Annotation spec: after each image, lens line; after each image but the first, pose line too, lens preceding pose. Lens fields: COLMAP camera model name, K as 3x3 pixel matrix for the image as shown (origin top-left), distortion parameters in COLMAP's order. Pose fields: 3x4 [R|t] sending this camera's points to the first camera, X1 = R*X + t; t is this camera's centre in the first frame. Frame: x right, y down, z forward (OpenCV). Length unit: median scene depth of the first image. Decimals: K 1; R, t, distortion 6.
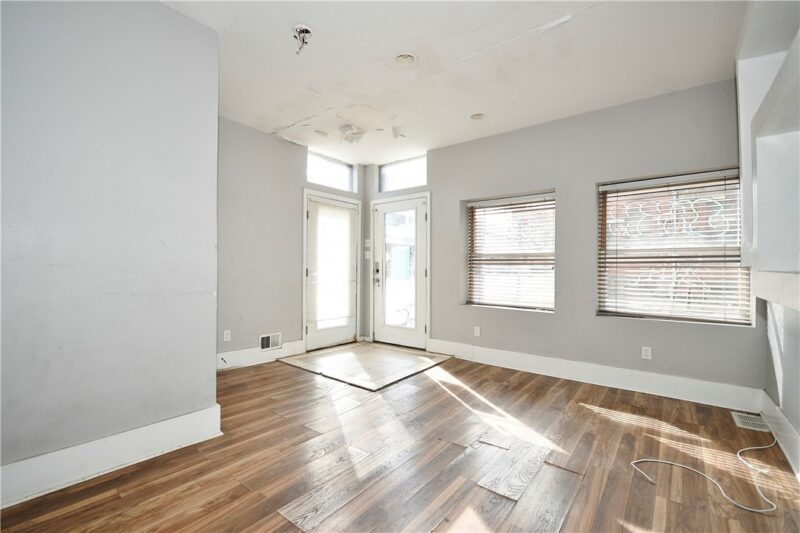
lens RADIAL K [[352.5, 0, 385.2], [0, 352.5, 267.2], [0, 0, 1]] dist [-0.001009, -0.000450]
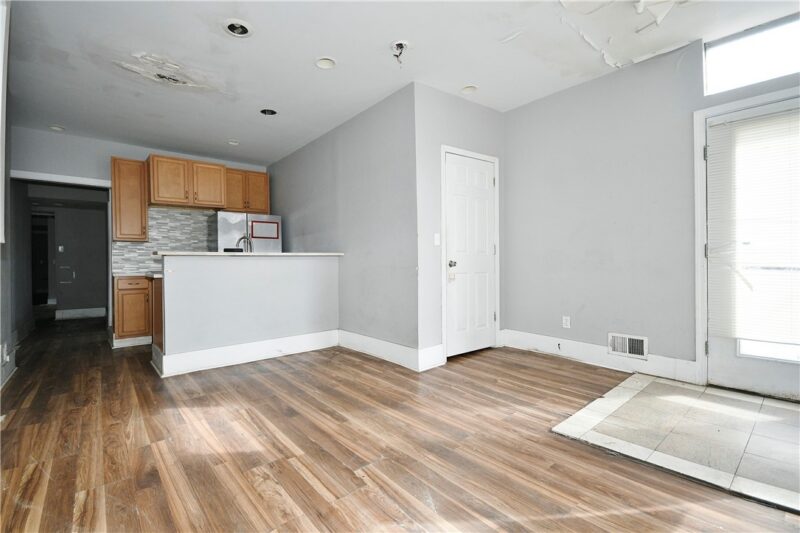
lens RADIAL K [[352.5, 0, 385.2], [0, 352.5, 267.2], [0, 0, 1]] dist [-0.001009, -0.000450]
pose [[-0.203425, 0.002038, -0.979088, 0.448505], [0.017305, 0.999849, -0.001514, 0.032706], [0.978938, -0.017251, -0.203430, 0.571101]]
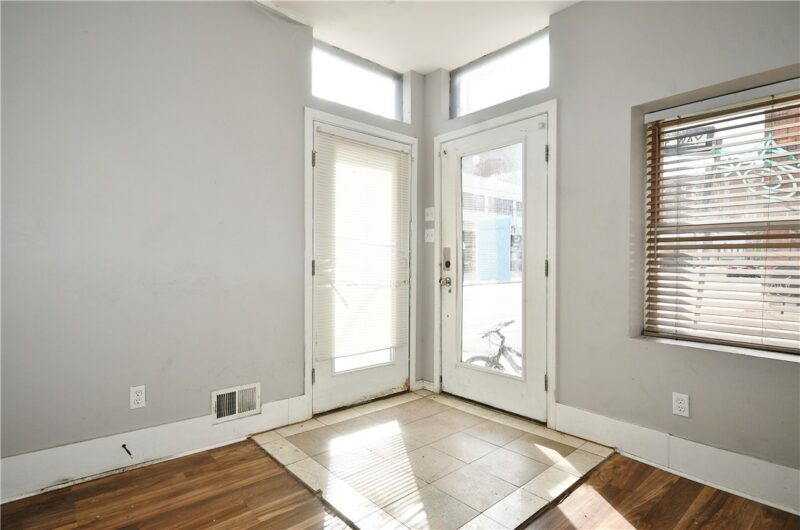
lens RADIAL K [[409.9, 0, 386.1], [0, 409.9, 267.5], [0, 0, 1]] dist [0.000342, 0.000279]
pose [[0.984808, -0.001888, -0.173635, -0.005926], [0.004702, 0.999864, 0.015795, 0.005257], [0.173582, -0.016372, 0.984683, 0.395958]]
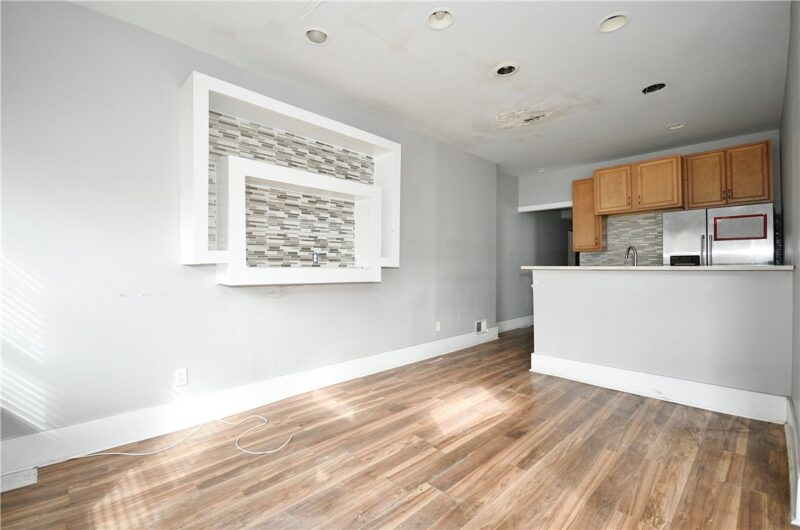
lens RADIAL K [[352.5, 0, 385.2], [0, 352.5, 265.7], [0, 0, 1]] dist [-0.001009, -0.000450]
pose [[-0.991385, -0.008014, 0.130734, 0.105160], [-0.008934, 0.999939, -0.006446, 0.003145], [-0.130674, -0.007558, -0.991397, 0.852757]]
